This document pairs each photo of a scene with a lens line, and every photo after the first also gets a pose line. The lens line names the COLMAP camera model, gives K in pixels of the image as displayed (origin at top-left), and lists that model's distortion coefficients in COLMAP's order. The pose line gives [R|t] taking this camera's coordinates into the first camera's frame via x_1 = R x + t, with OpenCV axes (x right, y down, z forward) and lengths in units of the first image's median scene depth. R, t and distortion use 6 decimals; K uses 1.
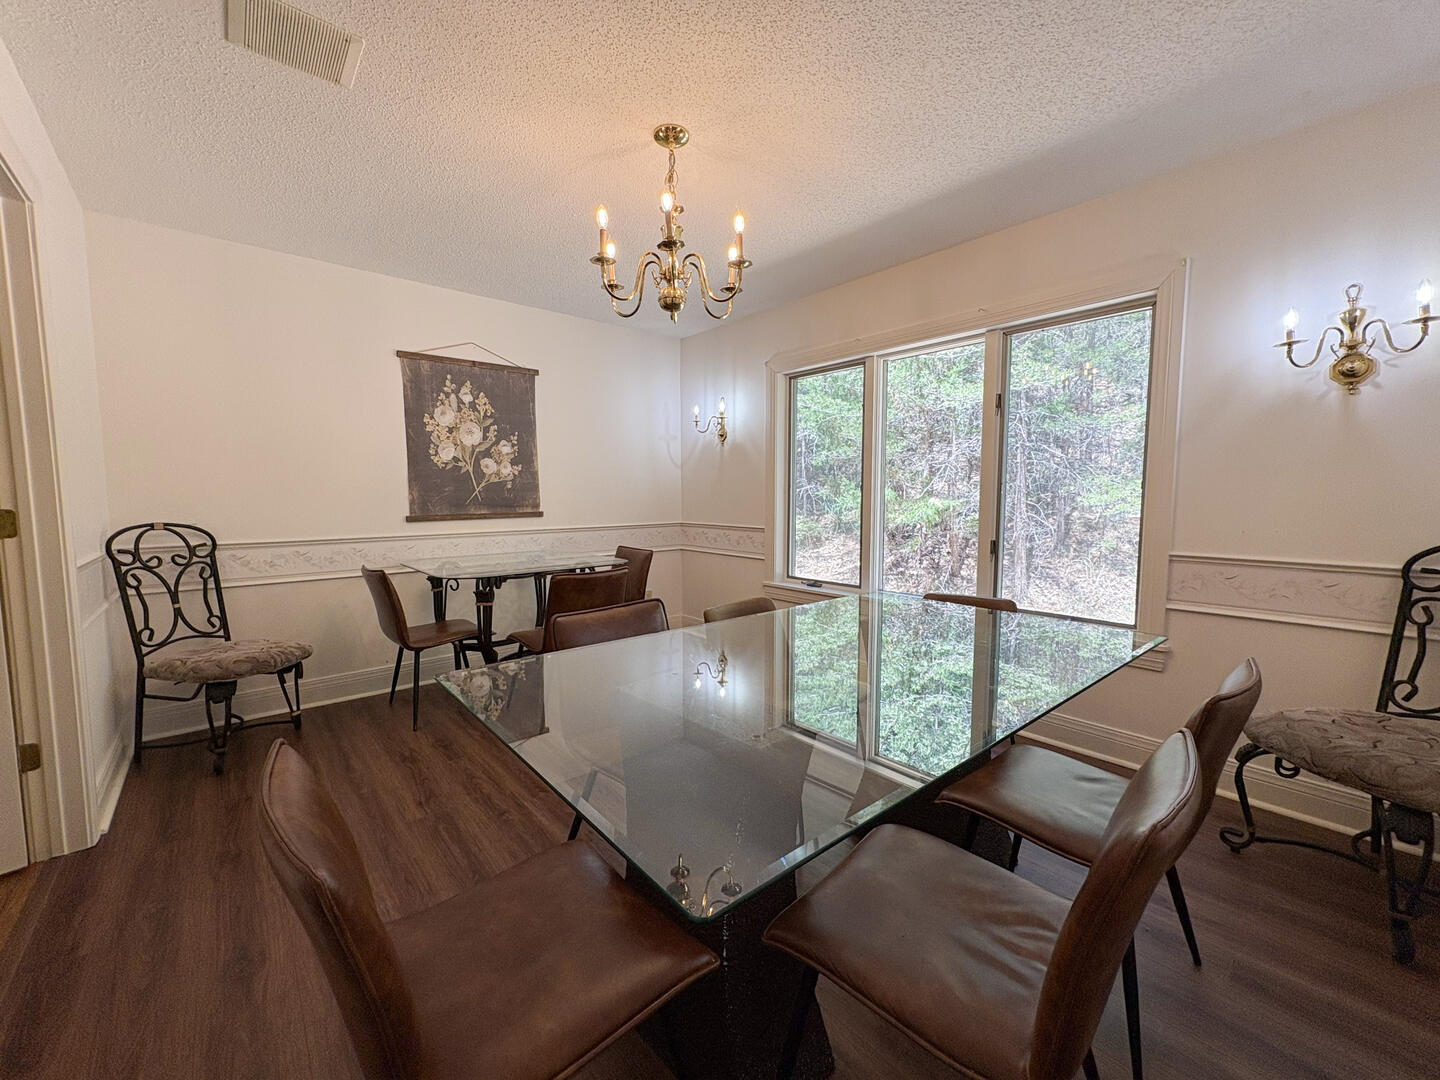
lens RADIAL K [[589.6, 0, 720.0], [0, 589.6, 540.0], [0, 0, 1]] dist [0.000747, 0.000237]
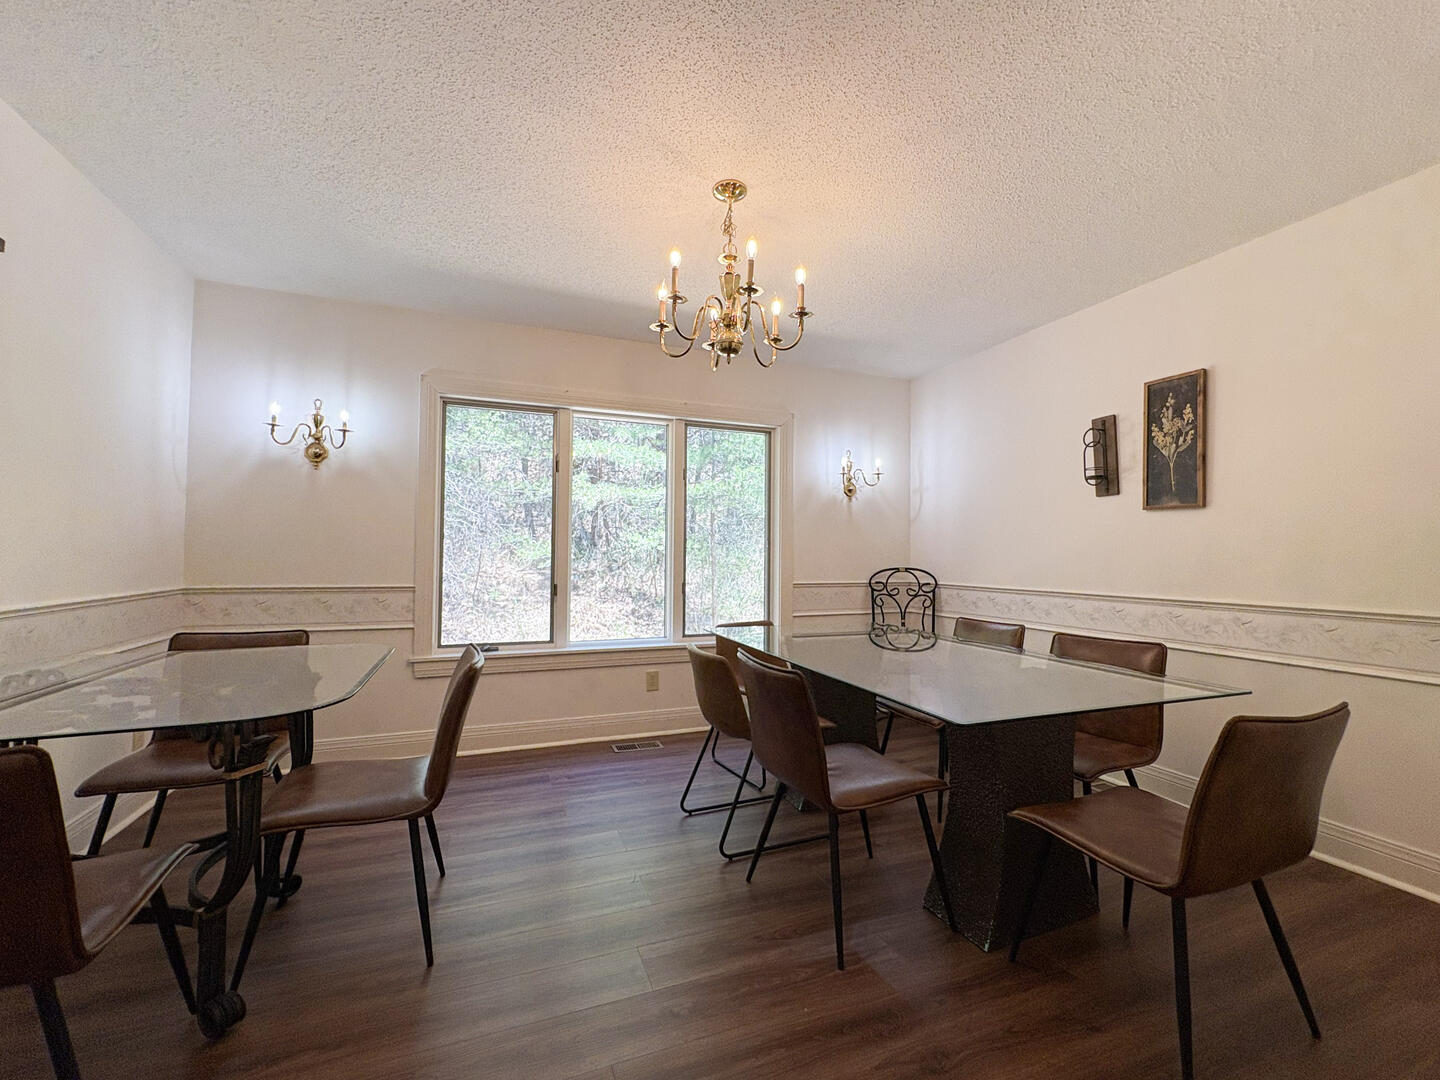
lens RADIAL K [[589.6, 0, 720.0], [0, 589.6, 540.0], [0, 0, 1]] dist [0.000747, 0.000237]
pose [[0.323278, 0.027201, 0.945913, -1.021765], [0.064800, 0.996604, -0.050805, -0.030071], [-0.944083, 0.077720, 0.320418, 0.733306]]
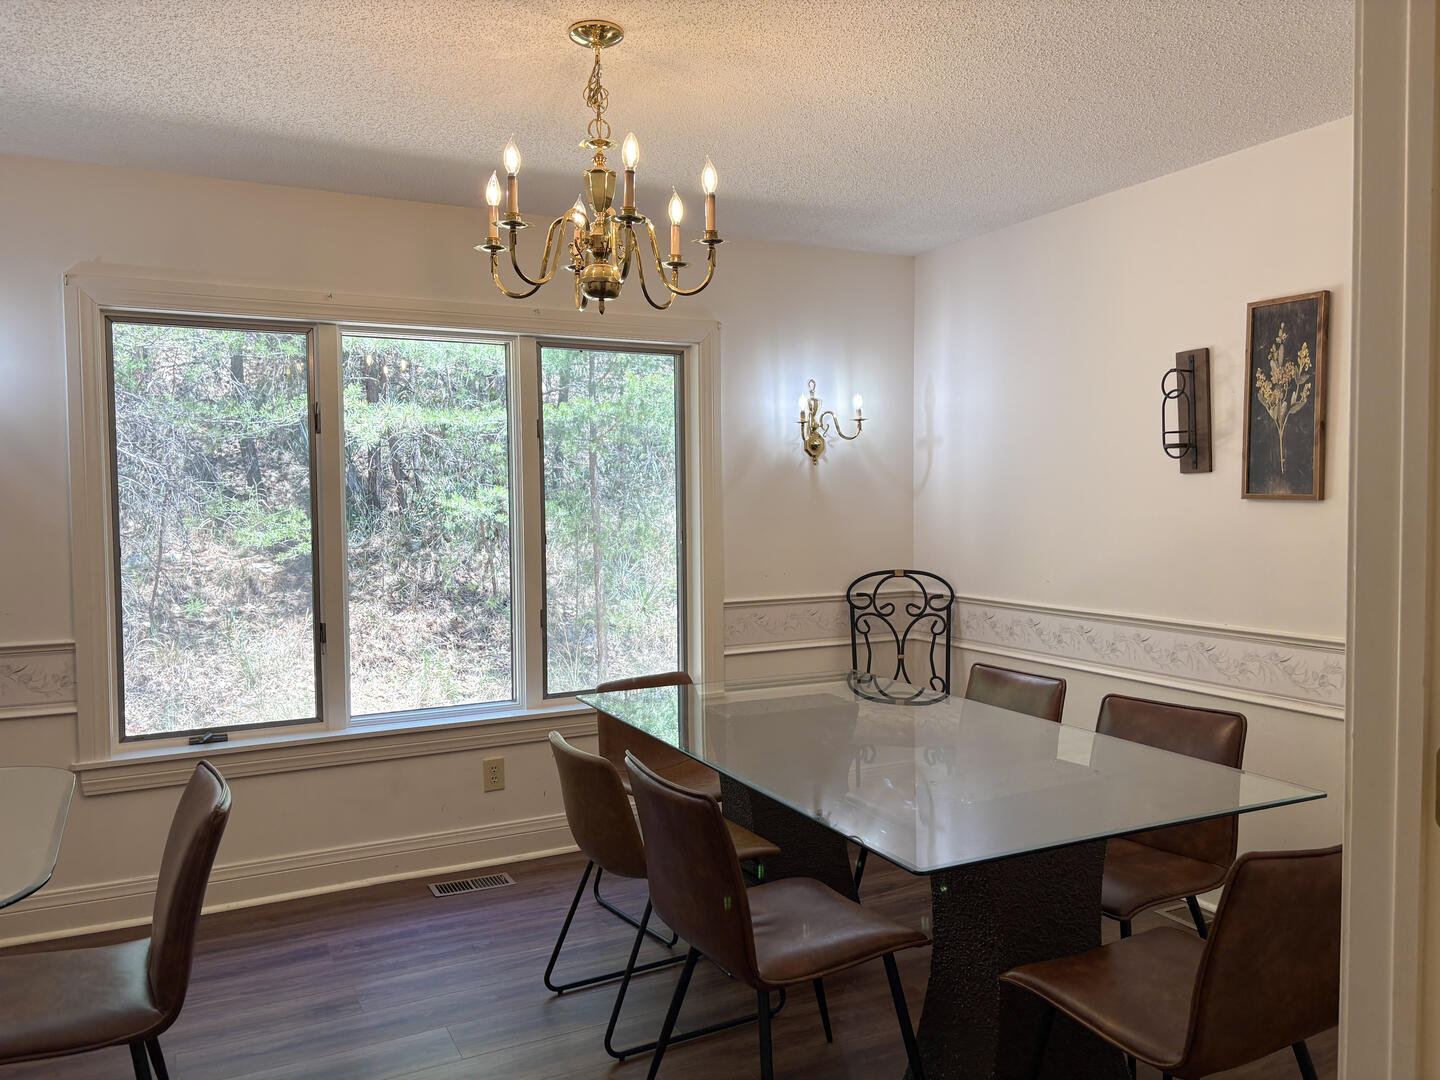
lens RADIAL K [[1071.9, 0, 720.0], [0, 1071.9, 540.0], [0, 0, 1]] dist [0.072555, -0.084087]
pose [[0.225768, -0.043285, 0.973219, -1.203797], [0.085963, 0.996001, 0.024357, -0.148650], [-0.970381, 0.078162, 0.228586, 0.642327]]
